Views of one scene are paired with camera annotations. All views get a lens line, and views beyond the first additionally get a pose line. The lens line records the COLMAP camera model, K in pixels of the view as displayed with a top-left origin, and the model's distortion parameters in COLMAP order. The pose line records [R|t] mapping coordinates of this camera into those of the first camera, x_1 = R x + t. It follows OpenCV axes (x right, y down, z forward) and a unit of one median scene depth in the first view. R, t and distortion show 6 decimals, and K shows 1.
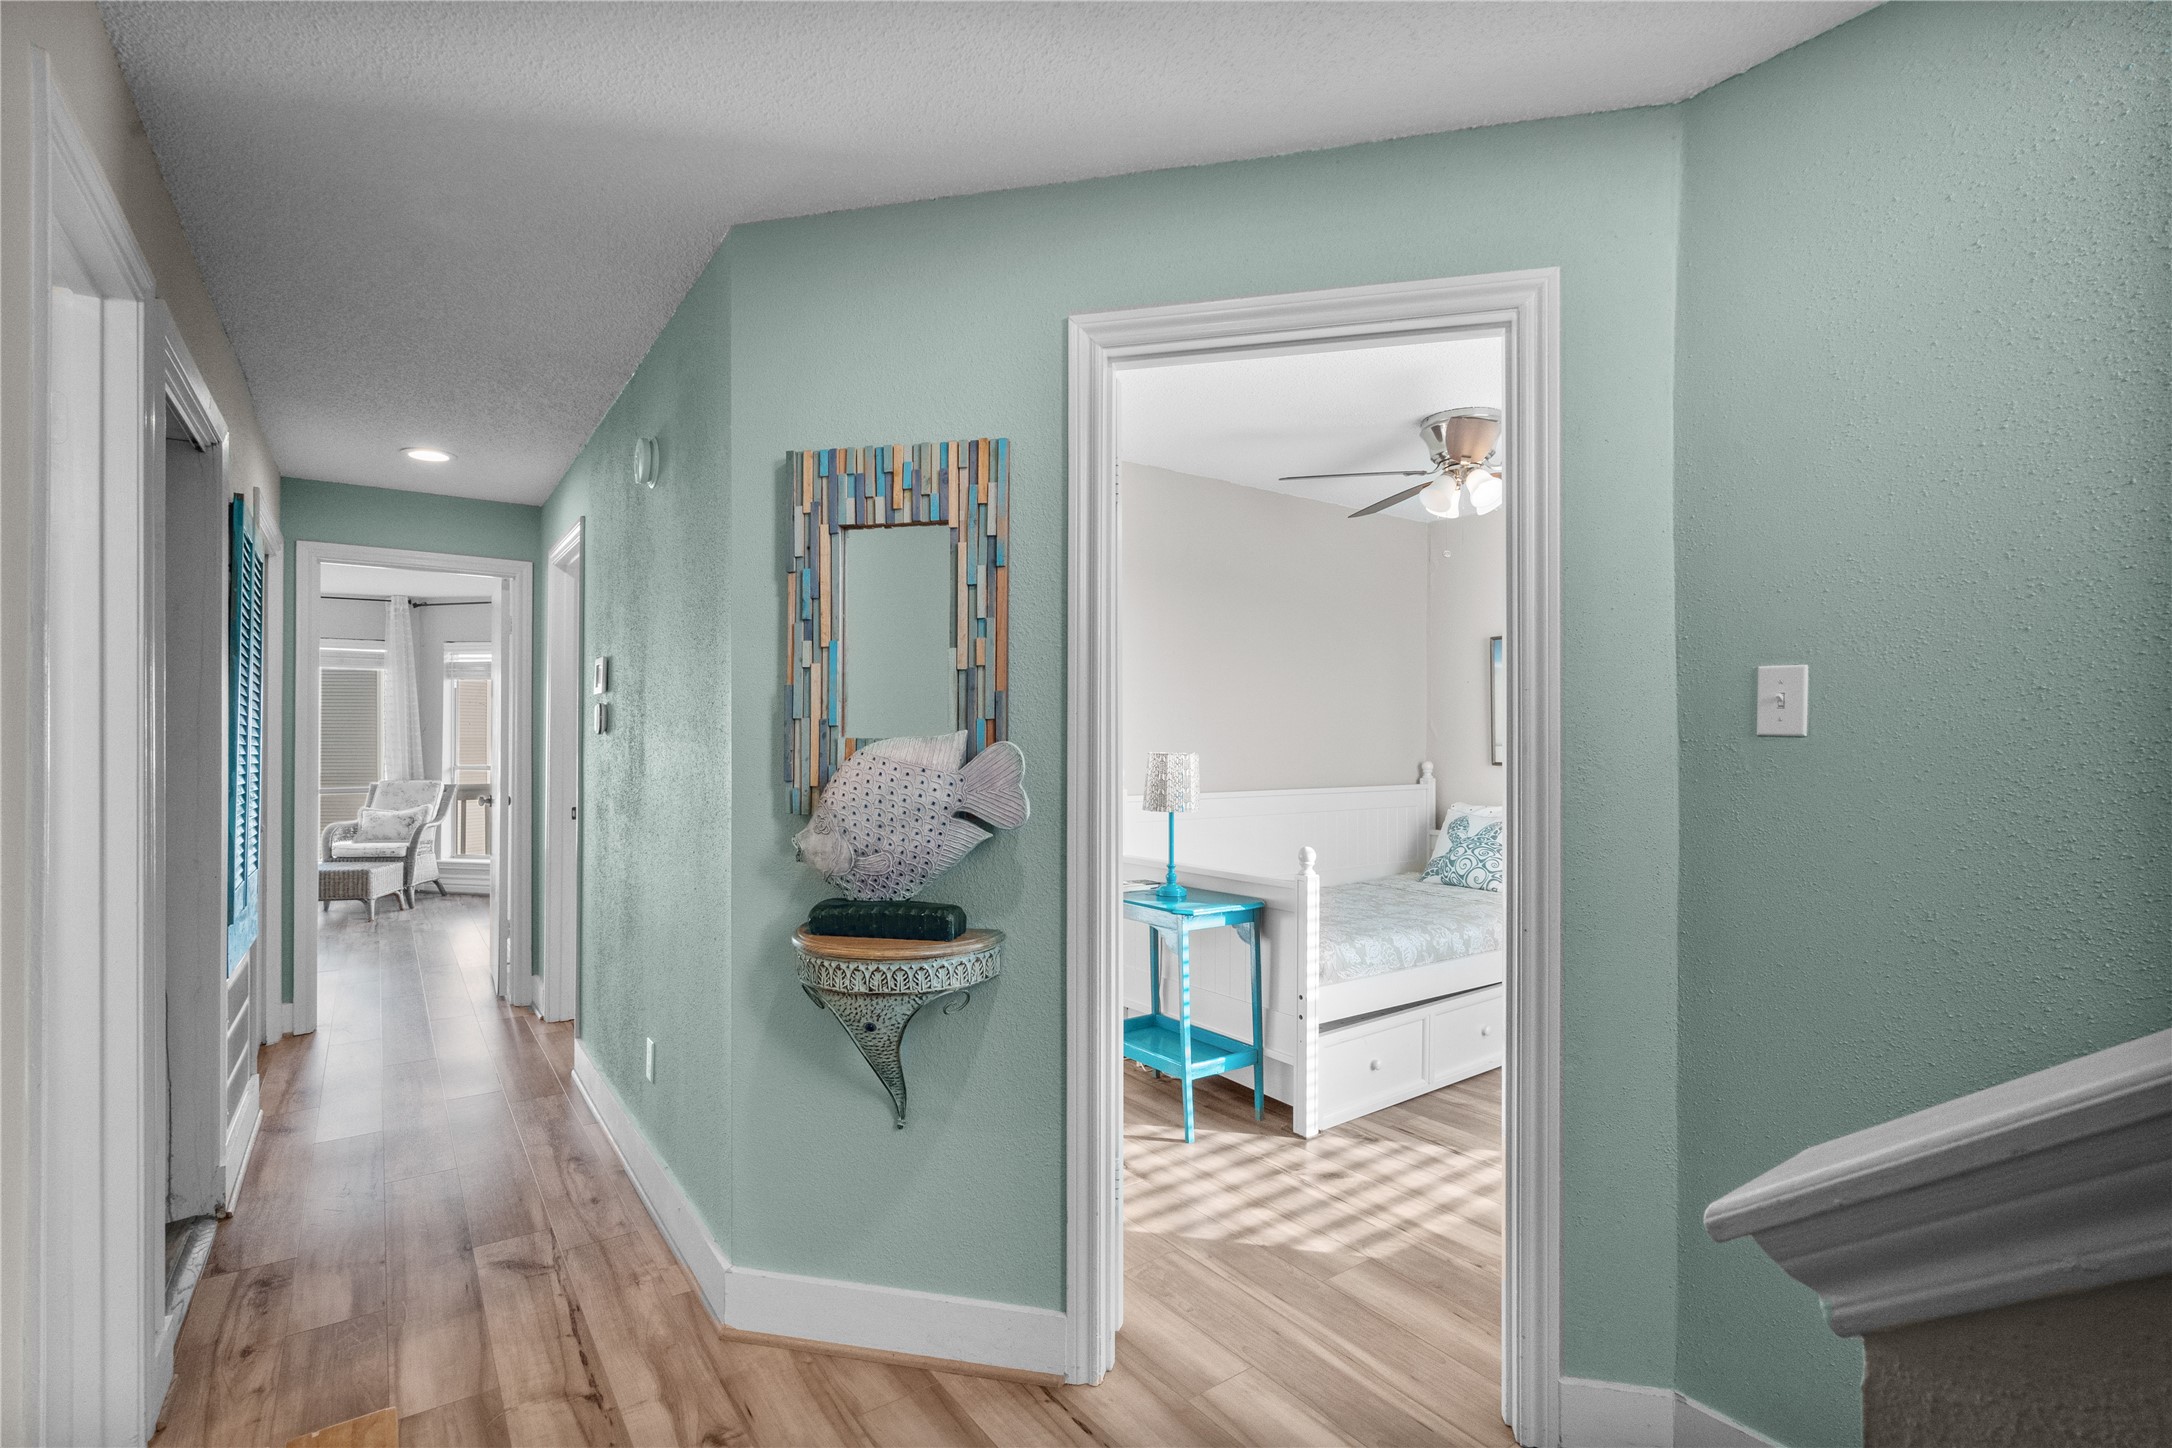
lens RADIAL K [[996.9, 0, 1068.7], [0, 996.9, 733.2], [0, 0, 1]] dist [0.000071, 0.001555]
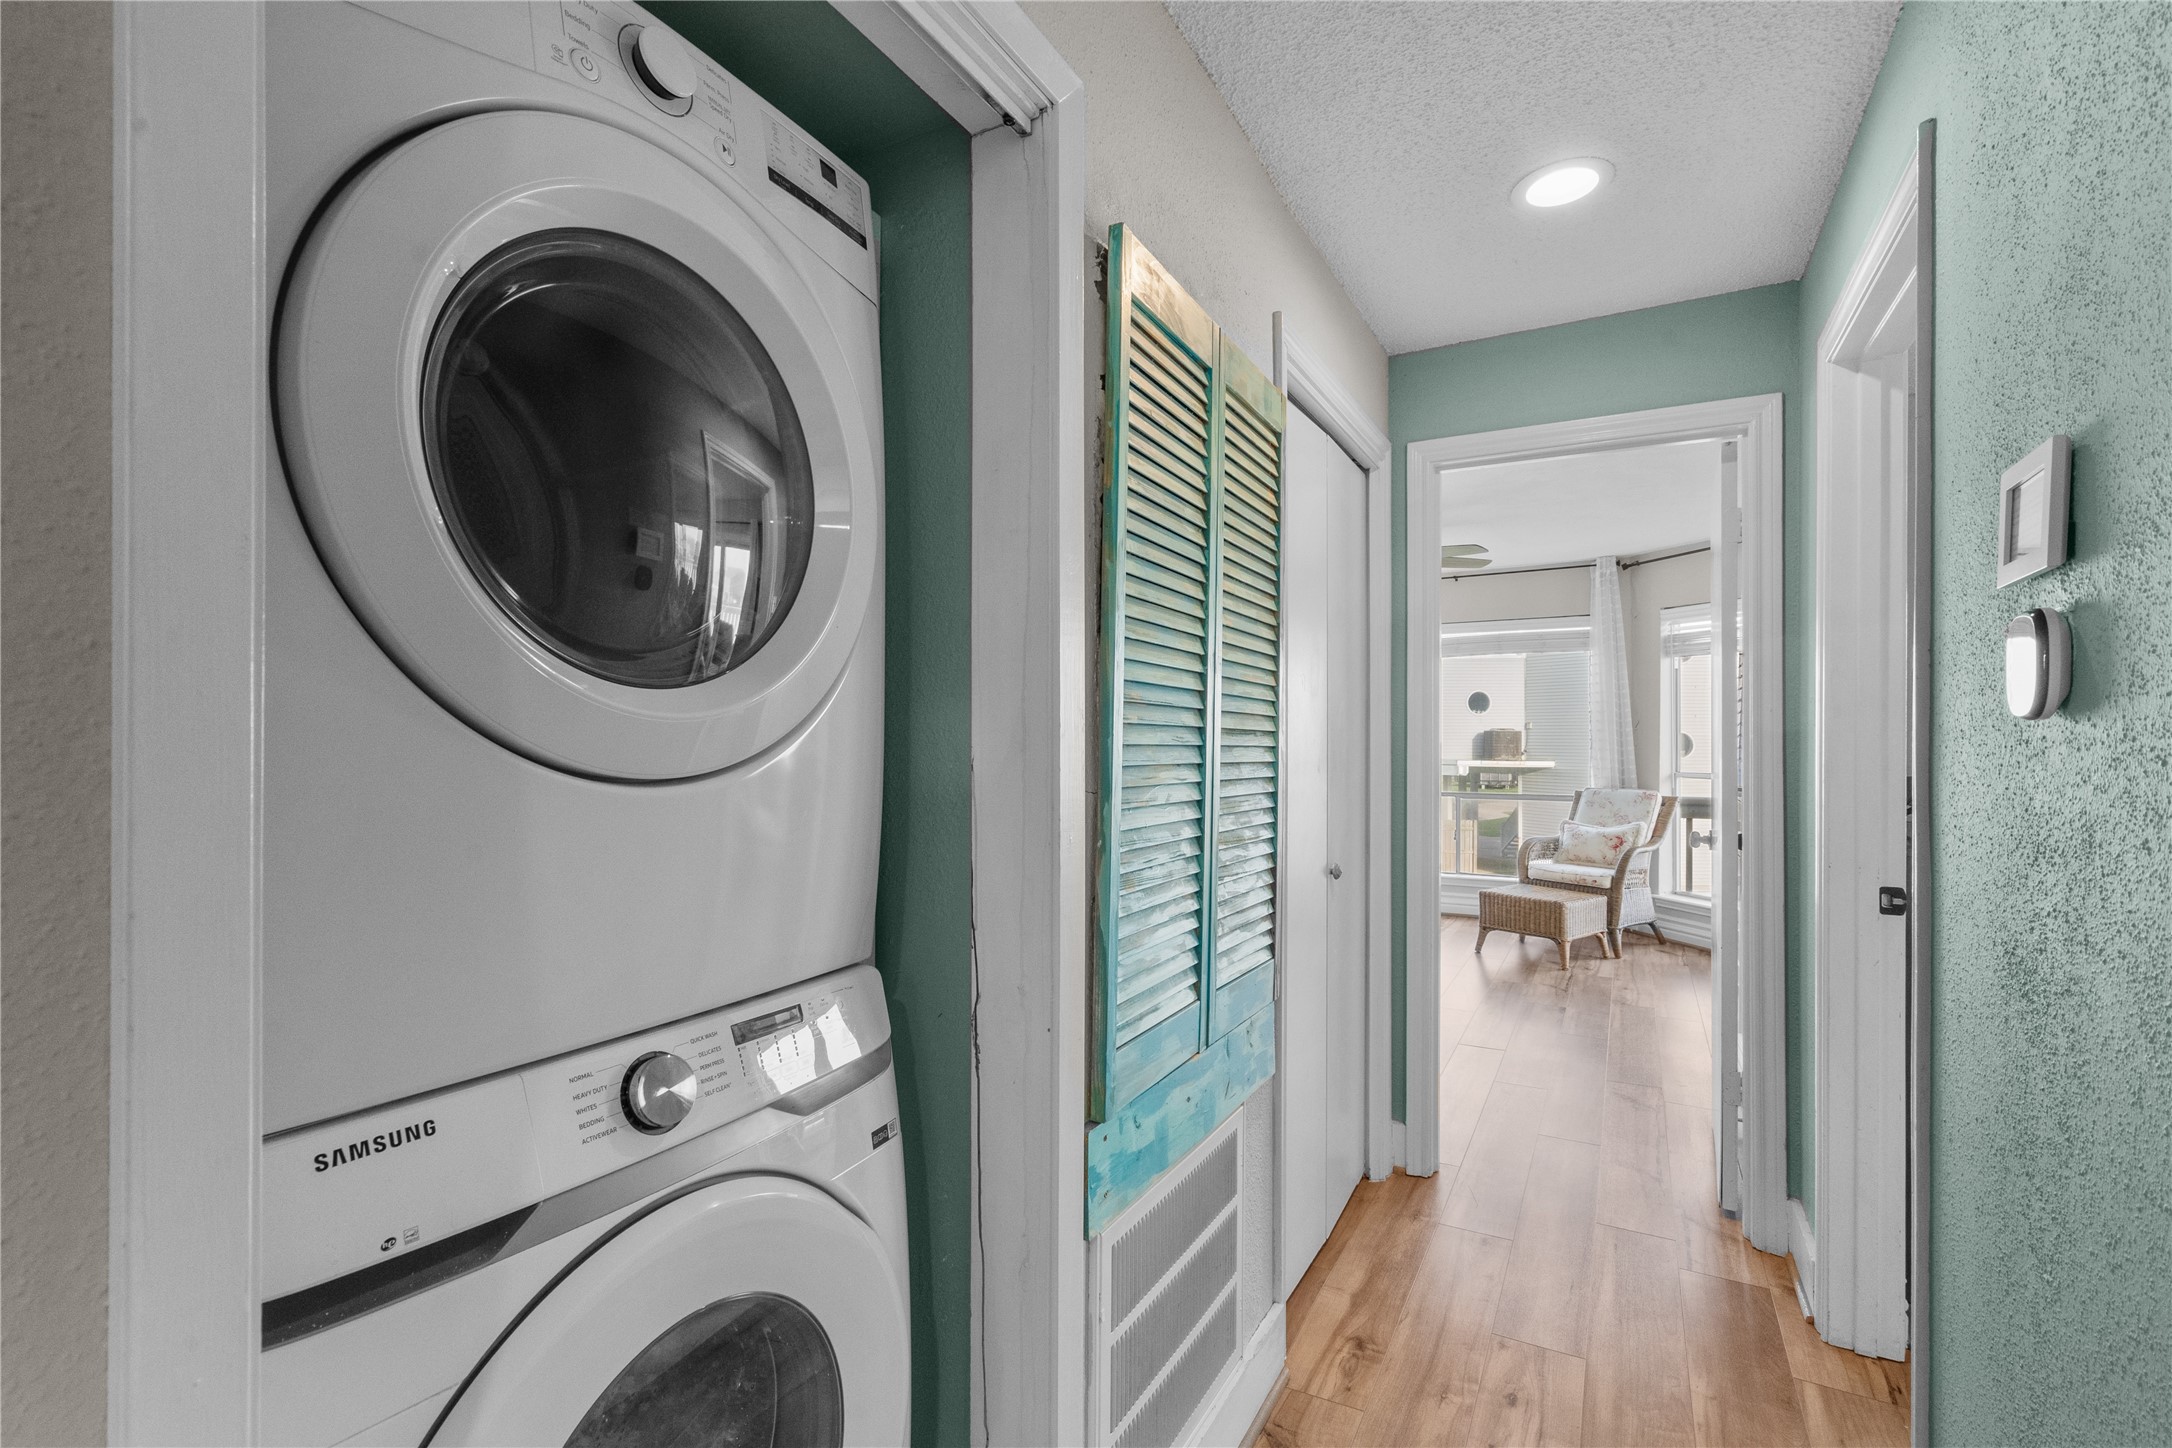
lens RADIAL K [[996.9, 0, 1068.7], [0, 996.9, 733.2], [0, 0, 1]] dist [0.000071, 0.001555]
pose [[0.435881, -0.003768, -0.899996, -0.148944], [0.006086, 0.999981, -0.001239, 0.001687], [0.899984, -0.004937, 0.435895, 0.279932]]
